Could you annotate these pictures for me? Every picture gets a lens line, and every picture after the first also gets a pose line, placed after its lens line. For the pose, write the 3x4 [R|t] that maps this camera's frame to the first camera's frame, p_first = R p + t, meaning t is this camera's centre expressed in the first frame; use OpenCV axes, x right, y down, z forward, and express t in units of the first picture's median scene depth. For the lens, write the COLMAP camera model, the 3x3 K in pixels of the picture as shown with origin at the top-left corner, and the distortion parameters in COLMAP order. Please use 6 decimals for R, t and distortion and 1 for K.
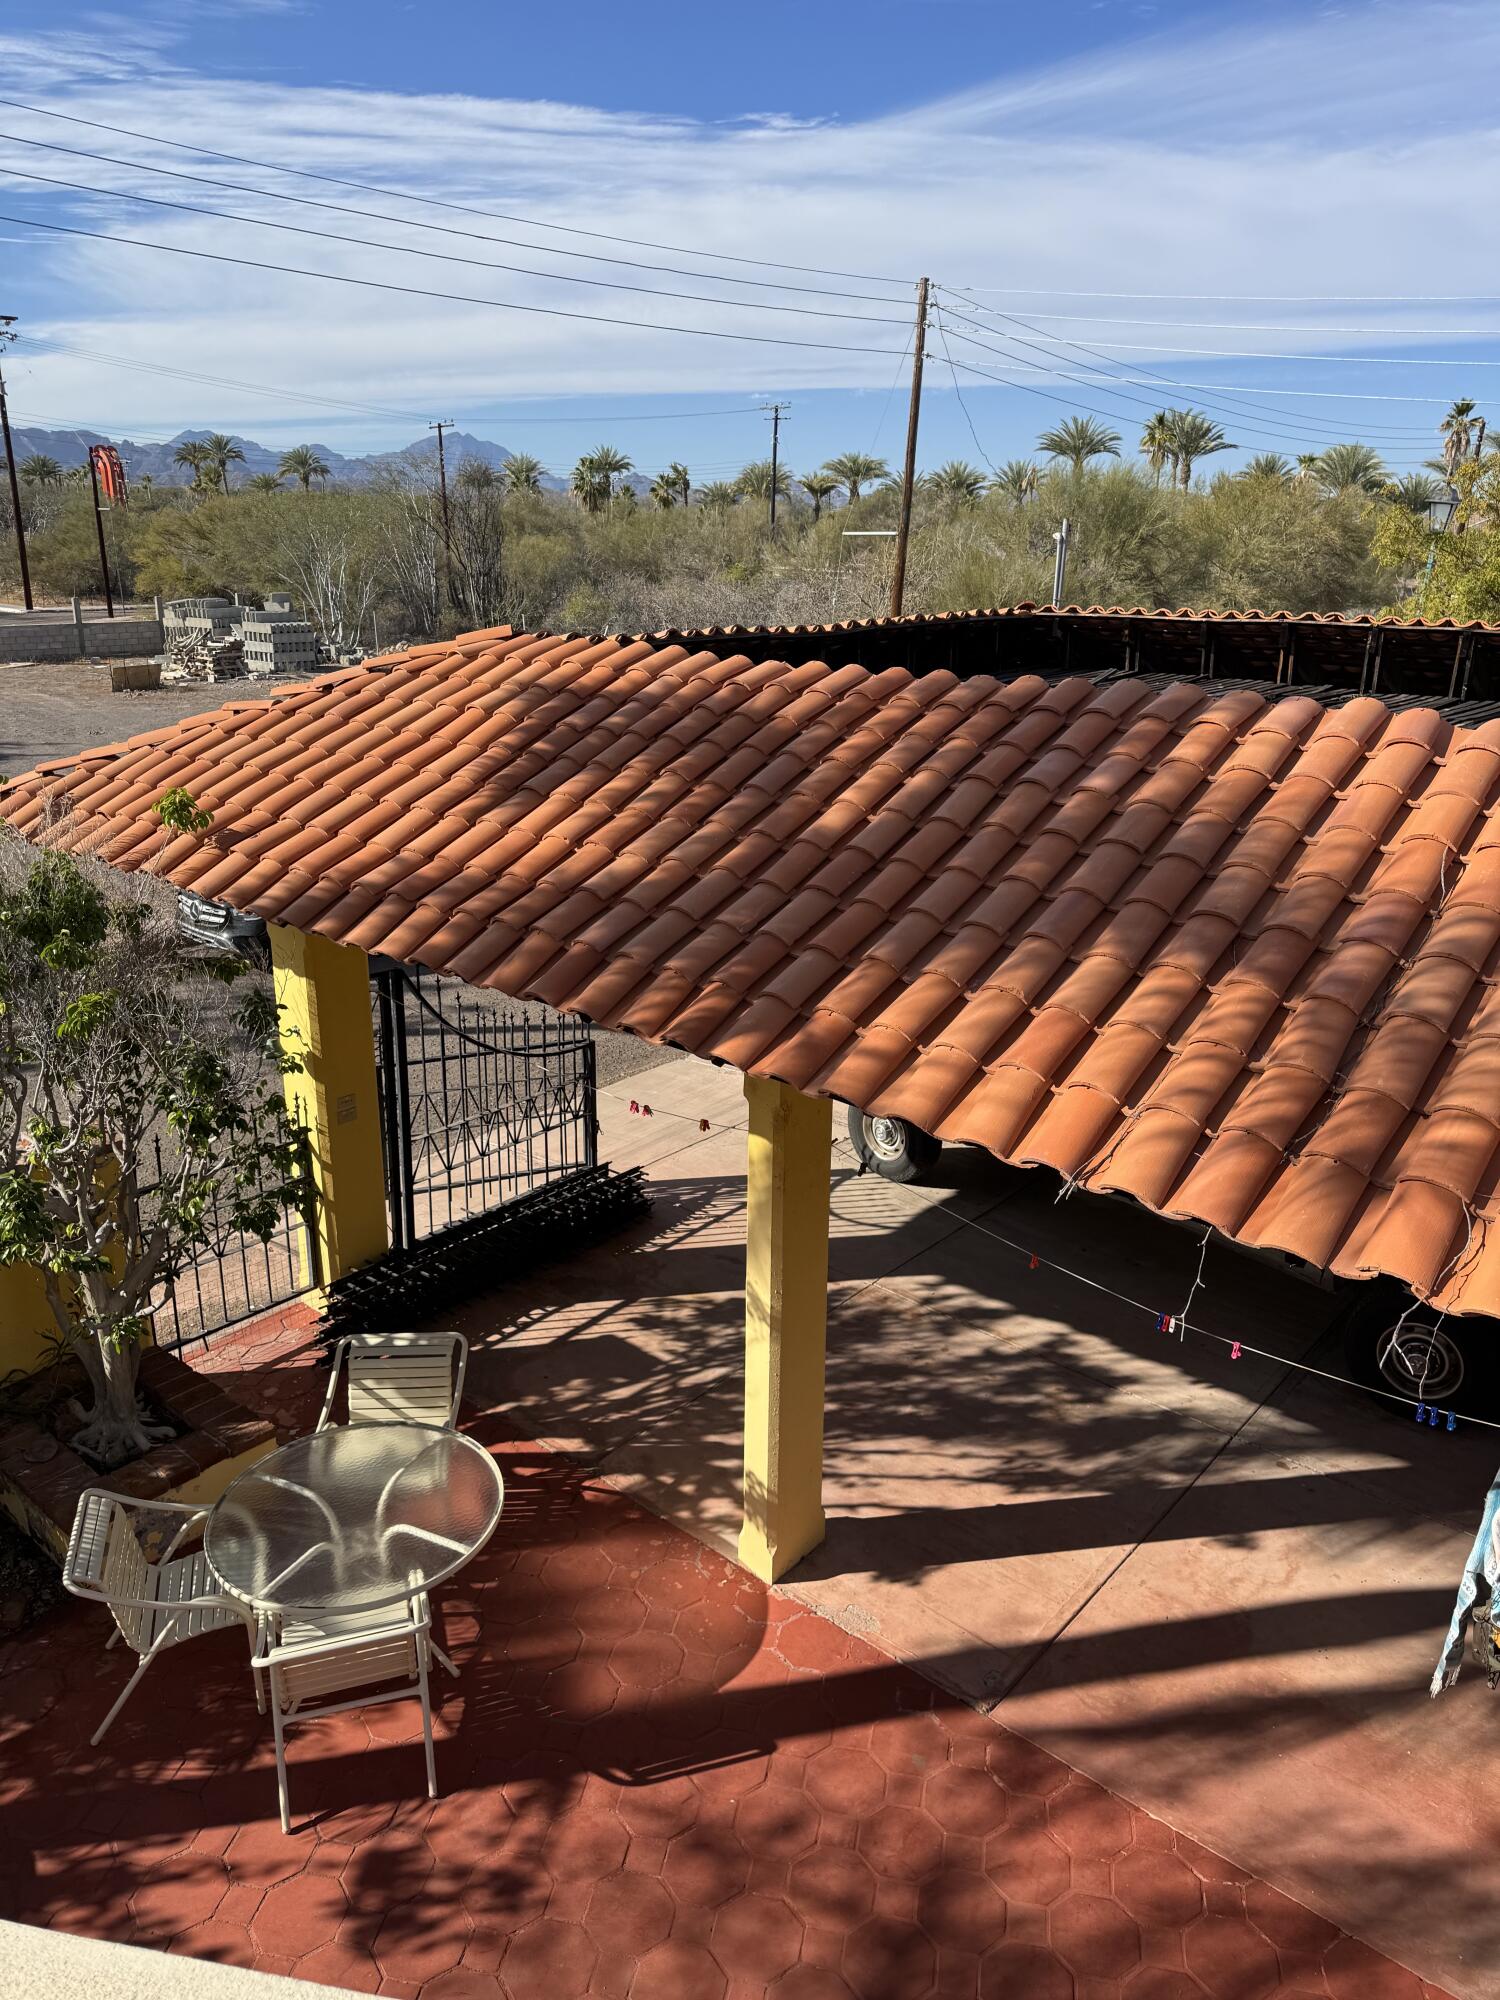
lens RADIAL K [[1437.7, 0, 750.0], [0, 1437.7, 1000.0], [0, 0, 1]] dist [0.075074, -0.099539]
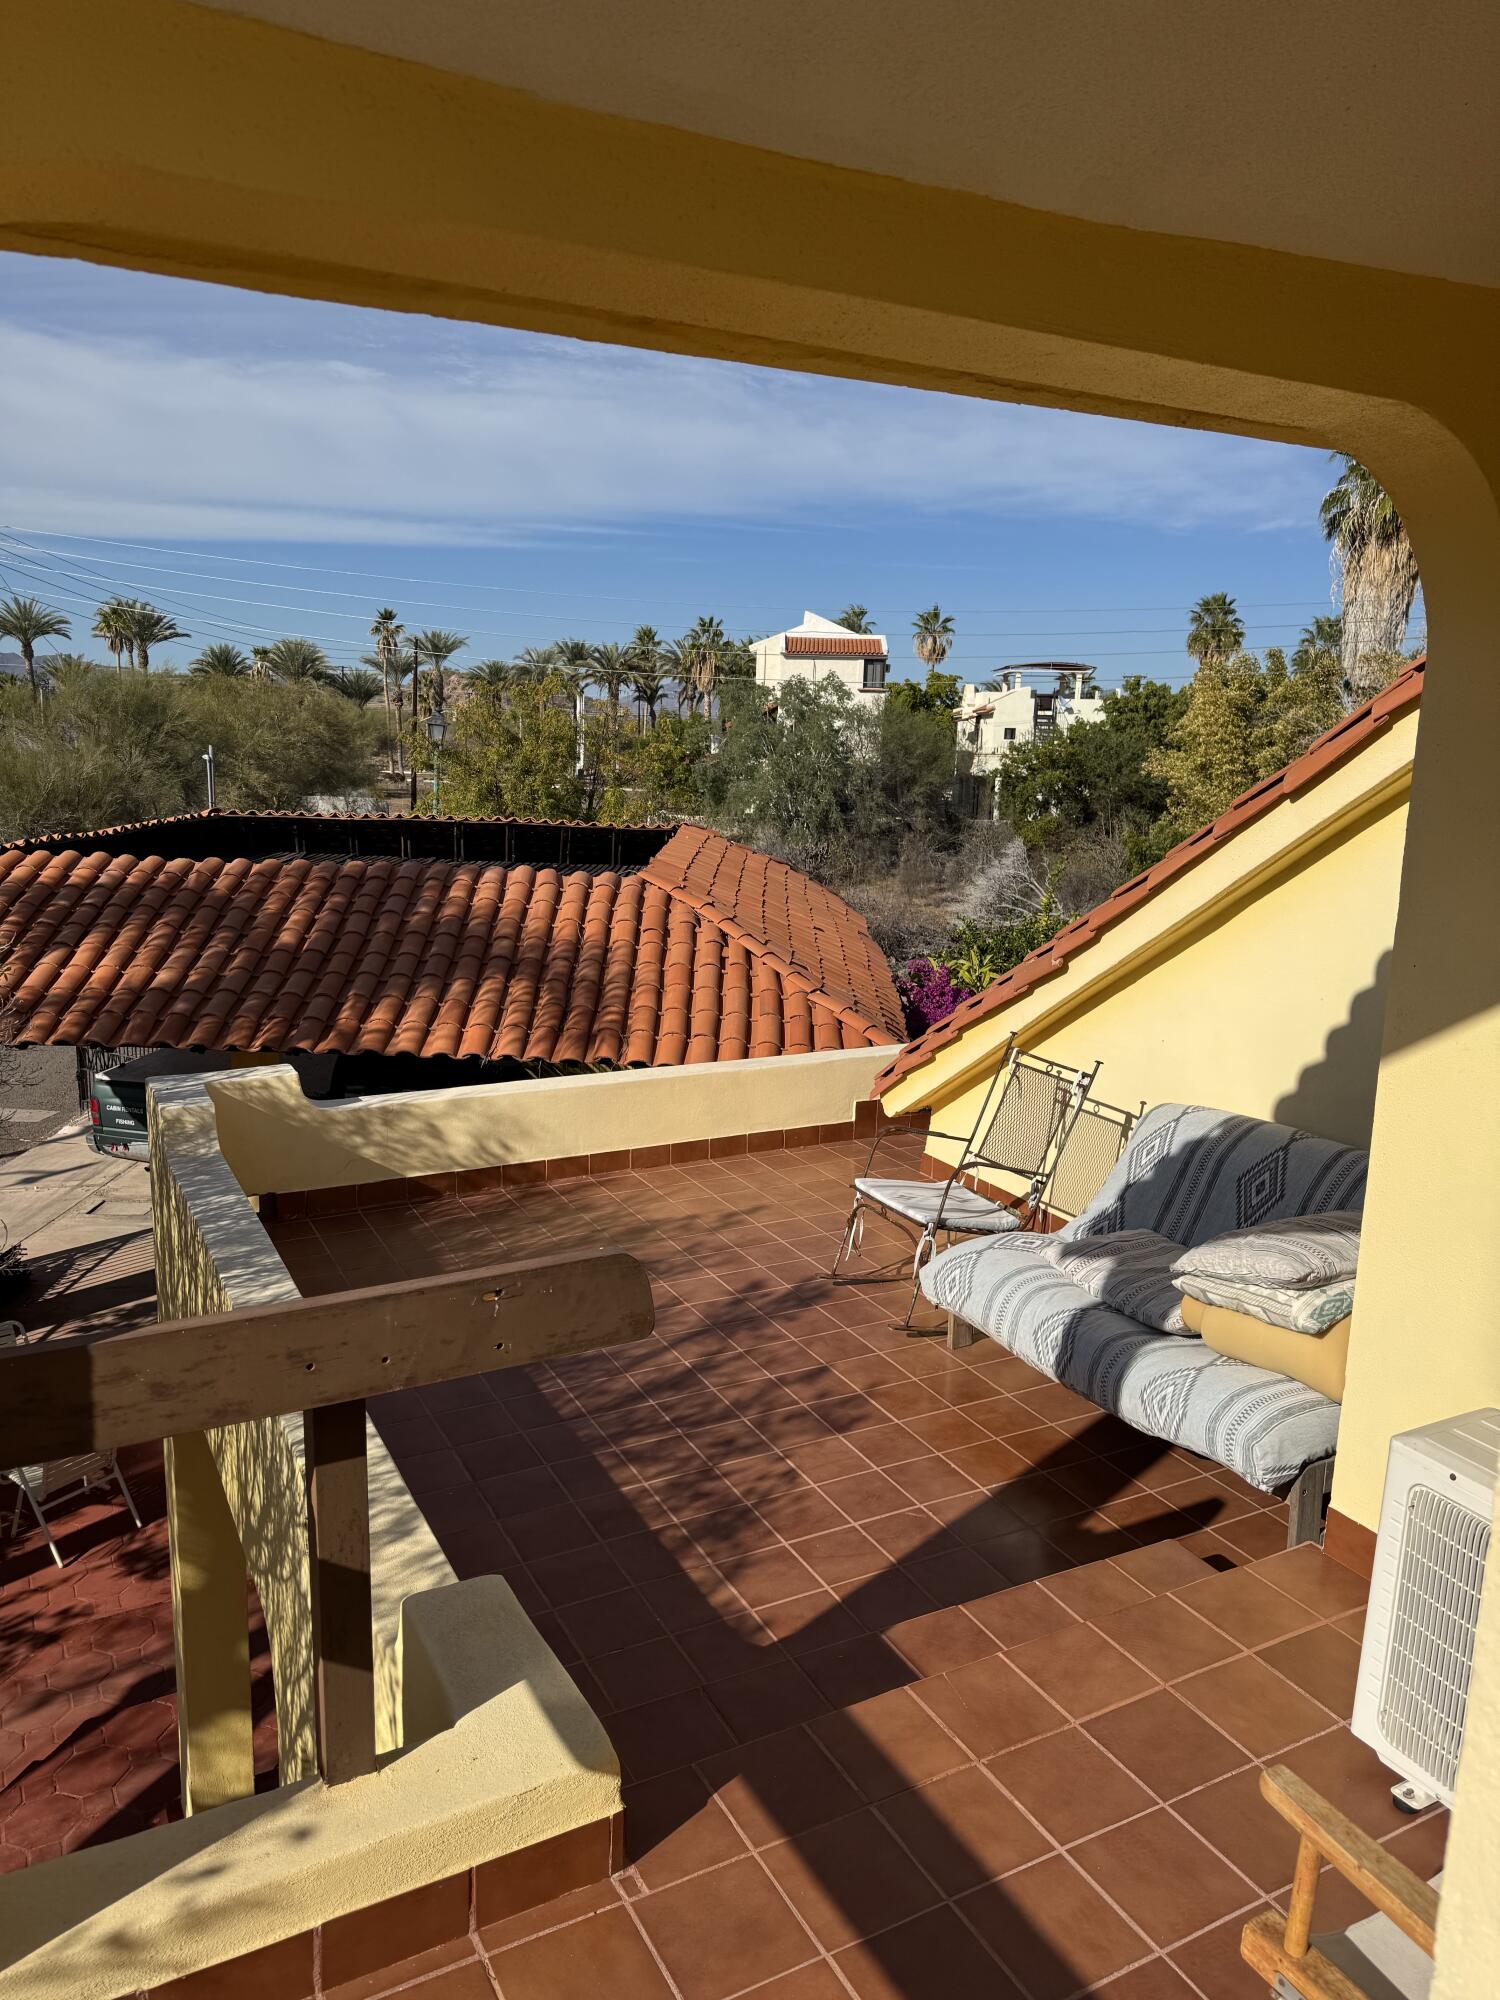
lens RADIAL K [[1437.7, 0, 750.0], [0, 1437.7, 1000.0], [0, 0, 1]] dist [0.075074, -0.099539]
pose [[0.781200, -0.112594, 0.614044, -0.091036], [0.181151, 0.982165, -0.050370, 0.022626], [-0.597421, 0.150584, 0.787663, -0.122215]]
